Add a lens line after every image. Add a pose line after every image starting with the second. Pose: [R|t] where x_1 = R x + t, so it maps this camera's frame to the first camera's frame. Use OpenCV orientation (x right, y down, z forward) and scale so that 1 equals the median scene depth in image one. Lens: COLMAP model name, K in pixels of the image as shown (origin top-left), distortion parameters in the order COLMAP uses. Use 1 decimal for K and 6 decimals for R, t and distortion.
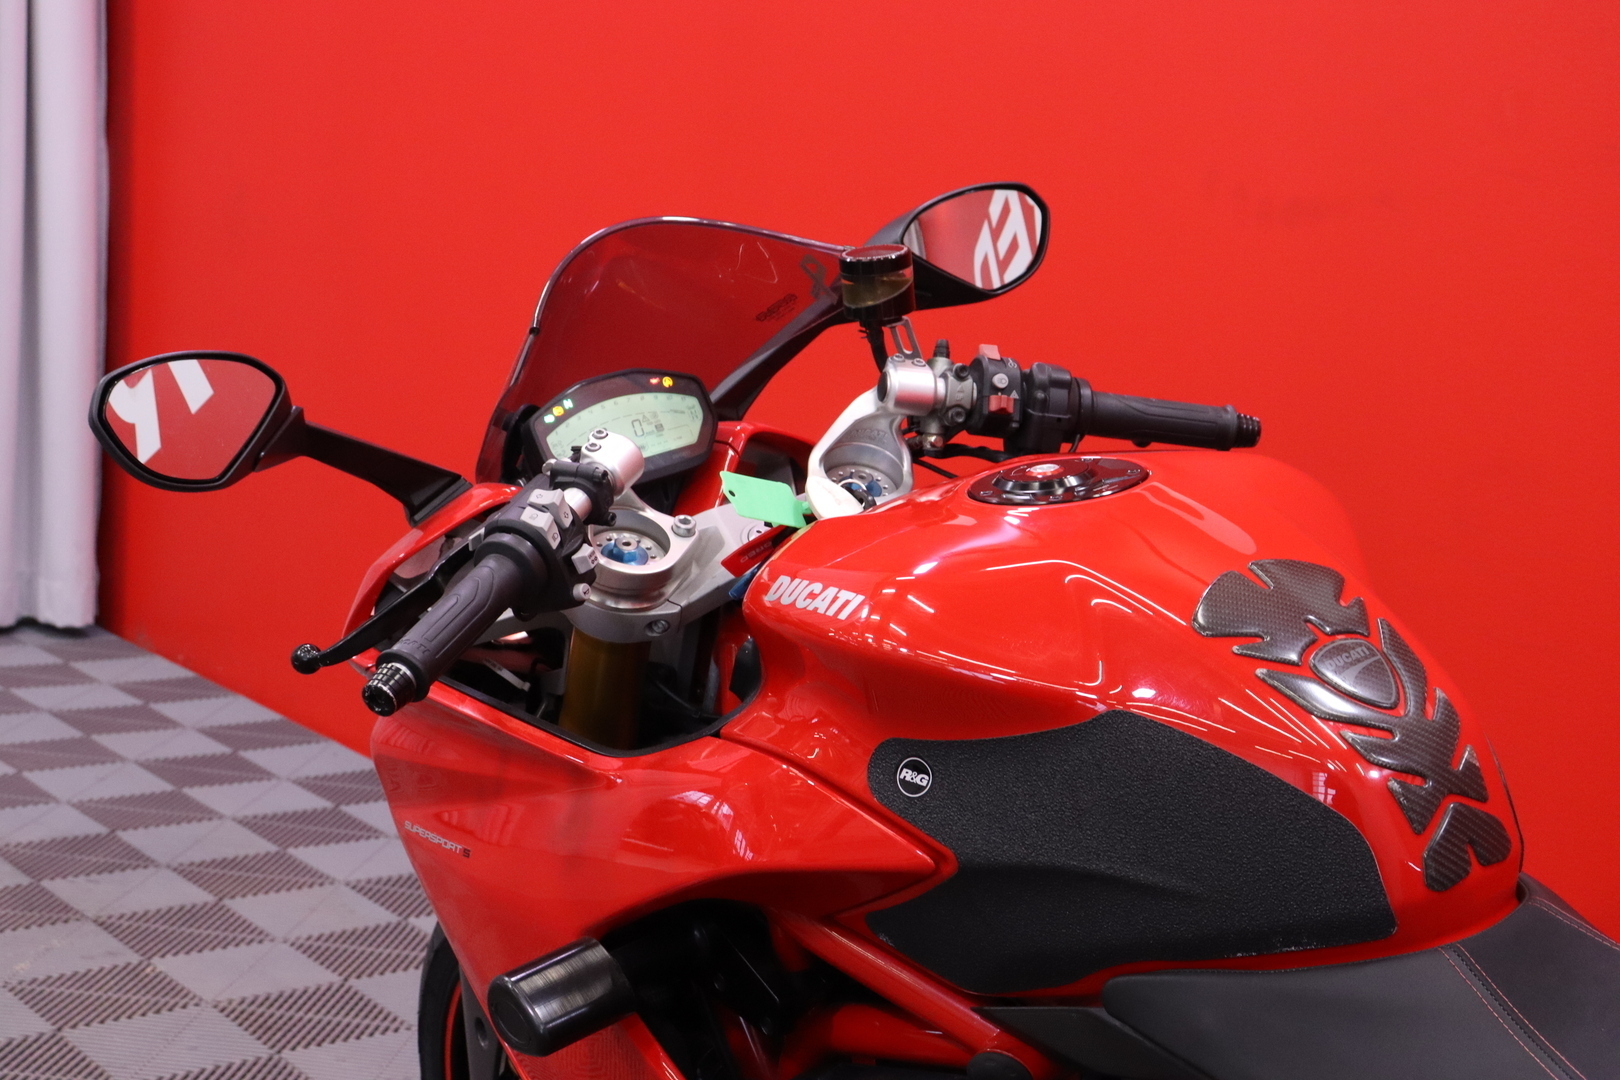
lens RADIAL K [[2368.8, 0, 812.7], [0, 2368.8, 619.9], [0, 0, 1]] dist [0.101494, -0.008640]
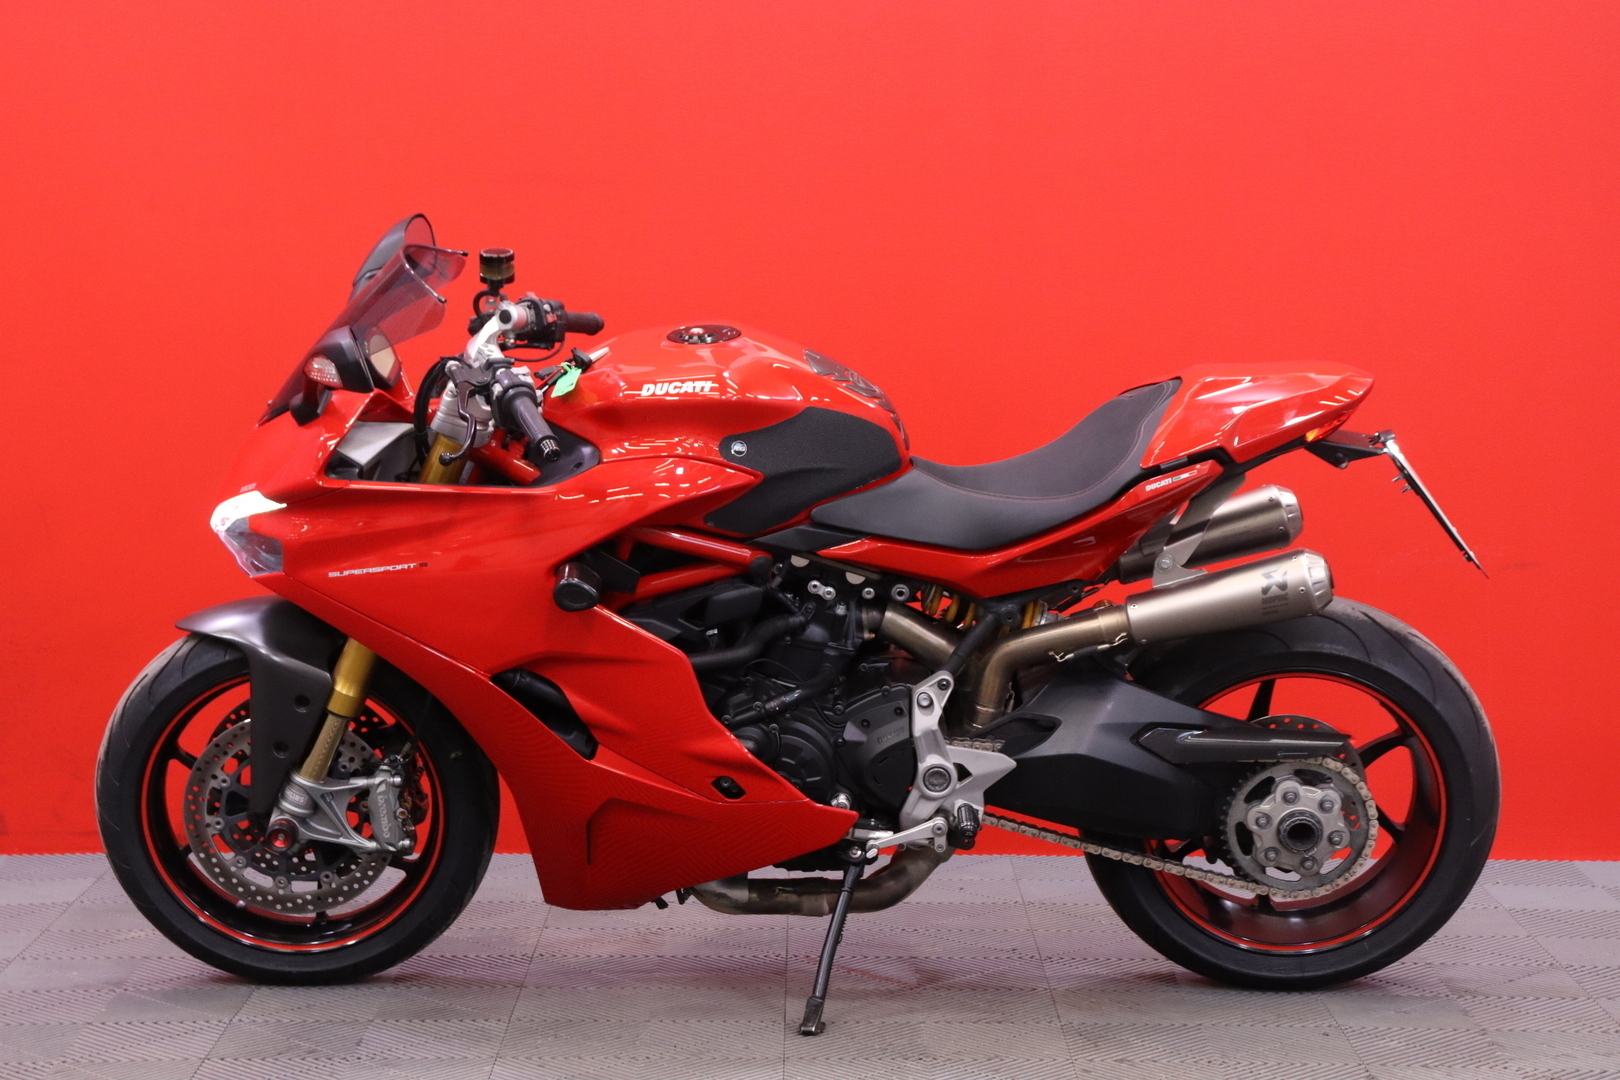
lens RADIAL K [[3277.9, 0, 810.0], [0, 3277.9, 540.0], [0, 0, 1]] dist [0.240323, 0.346145]
pose [[0.623287, -0.153365, 0.766807, -2.020068], [0.193612, 0.980315, 0.038693, 0.031913], [-0.757646, 0.124346, 0.640710, -1.001210]]
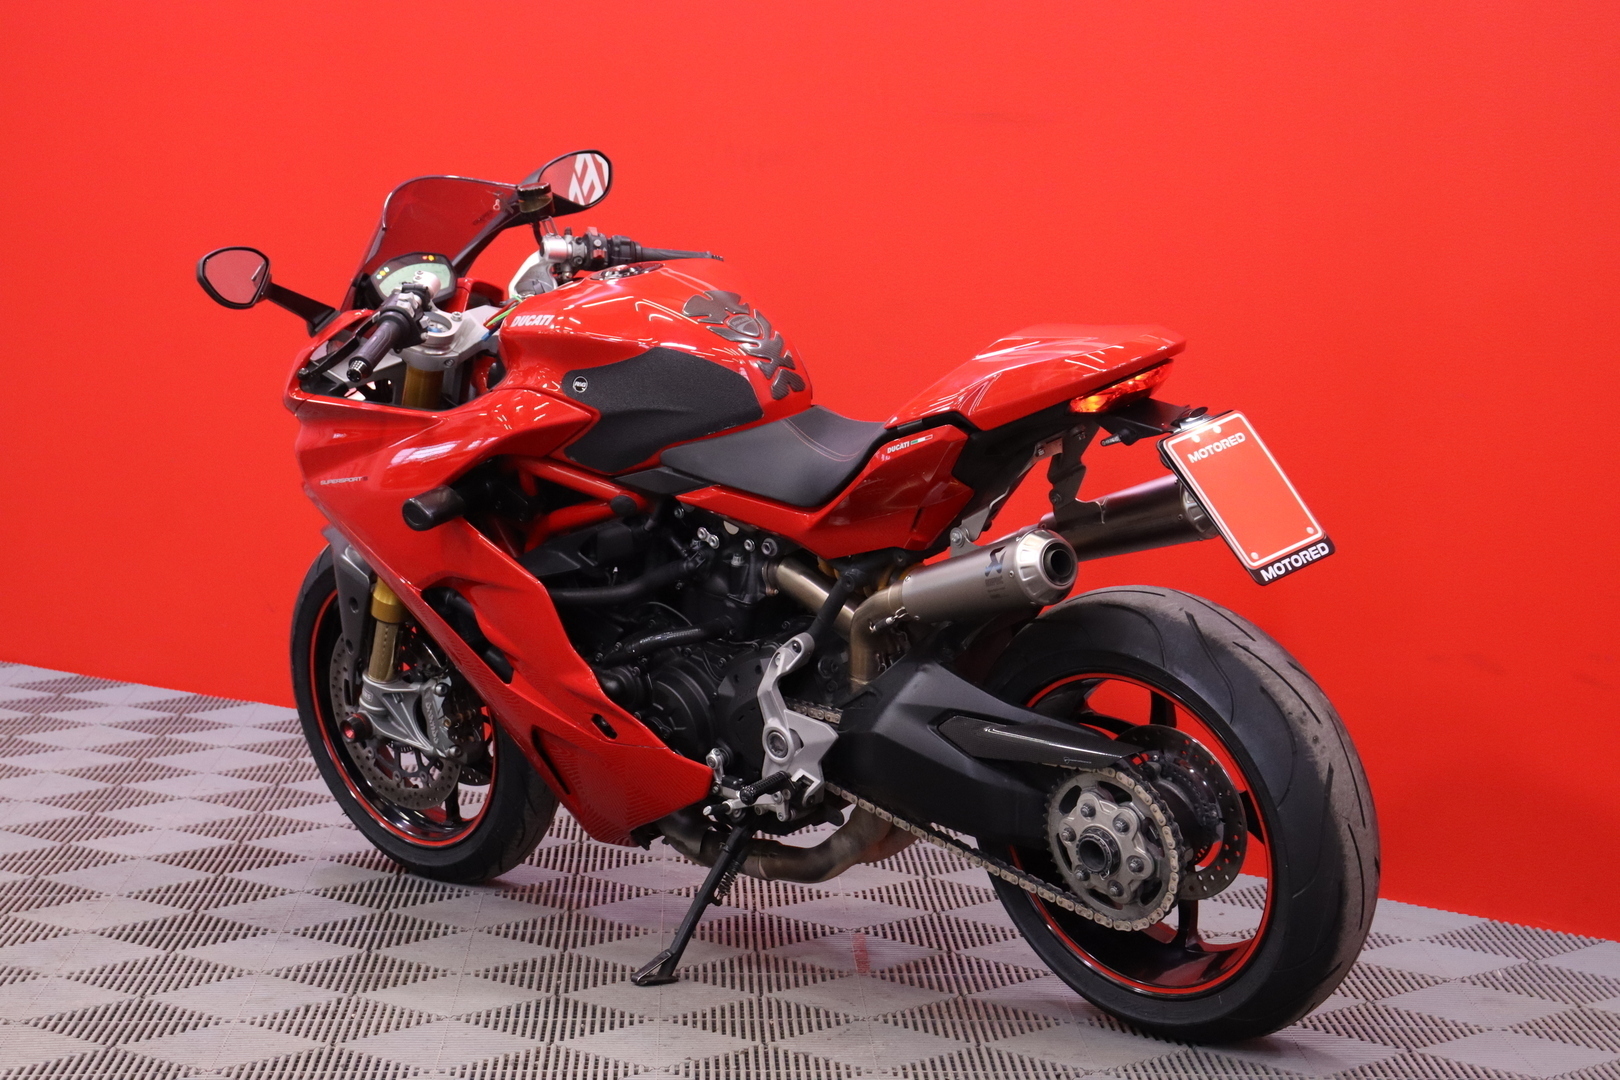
lens RADIAL K [[3890.1, 0, 810.0], [0, 3890.1, 540.0], [0, 0, 1]] dist [0.368791, -0.504336]
pose [[0.986809, -0.076861, 0.142477, -0.248448], [0.088147, 0.993305, -0.074665, 0.436039], [-0.135784, 0.086239, 0.986978, -2.421301]]
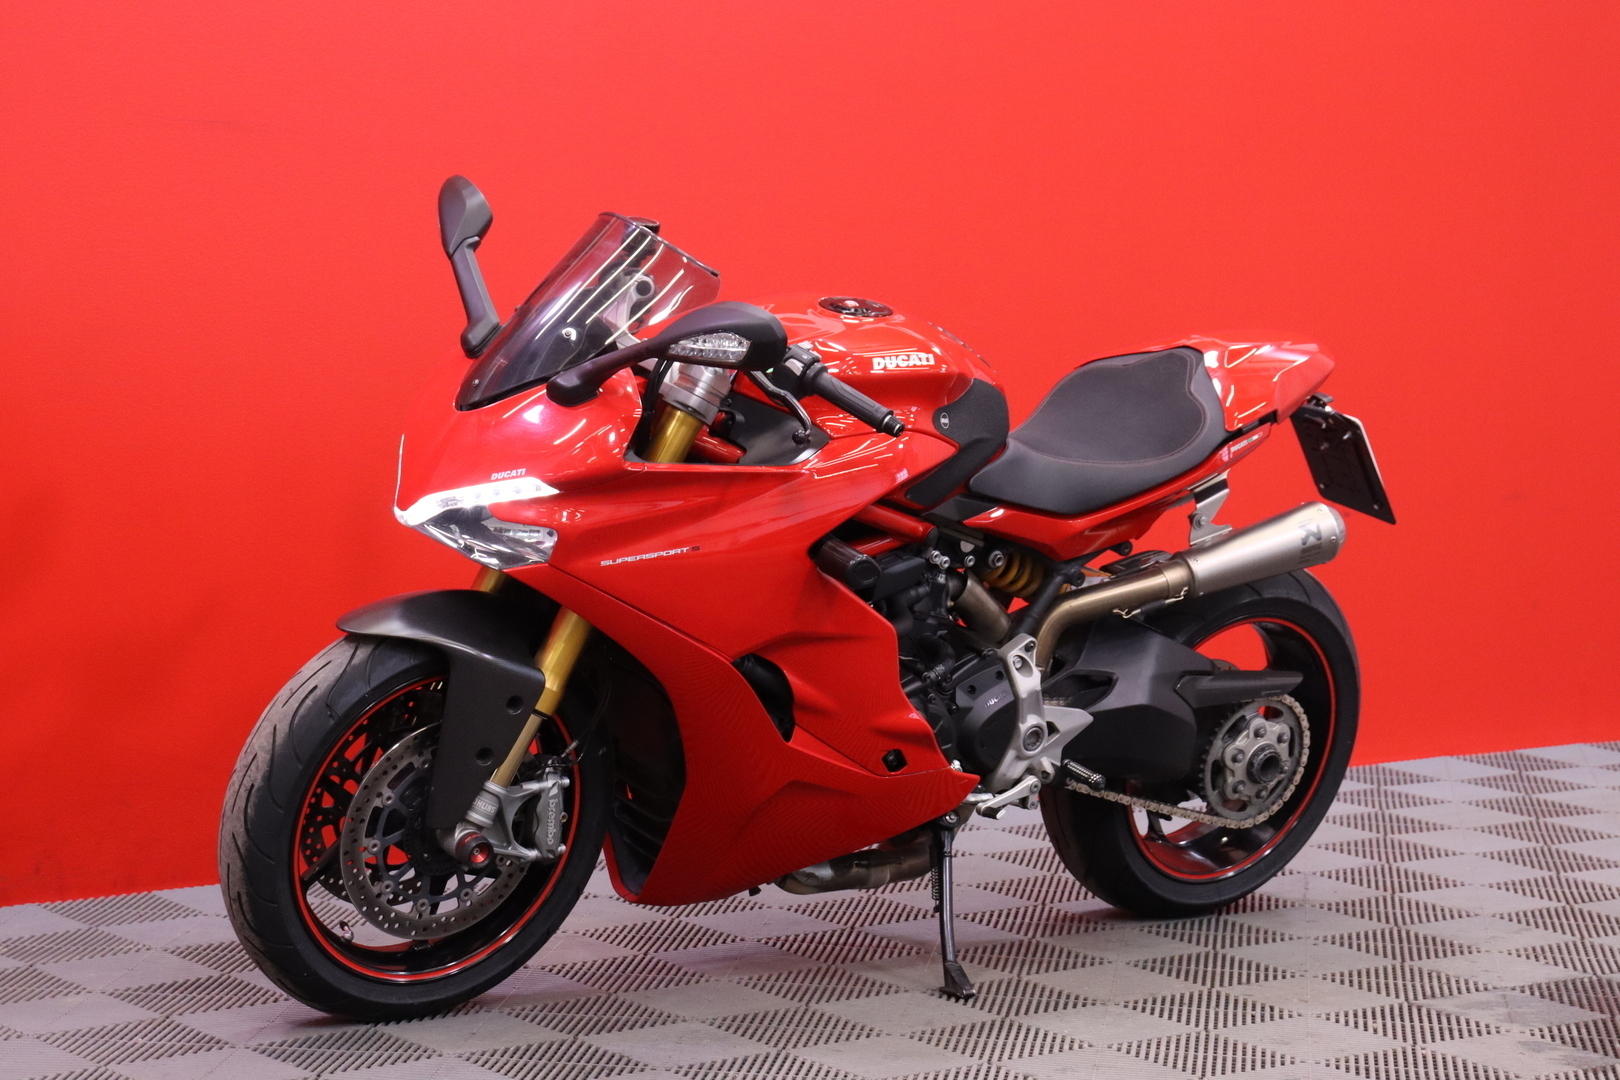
lens RADIAL K [[3890.1, 0, 810.0], [0, 3890.1, 540.0], [0, 0, 1]] dist [0.368791, -0.504336]
pose [[0.009806, -0.170494, 0.985310, -3.183474], [0.164454, 0.972215, 0.166591, -0.411244], [-0.986336, 0.160405, 0.037571, 0.775573]]
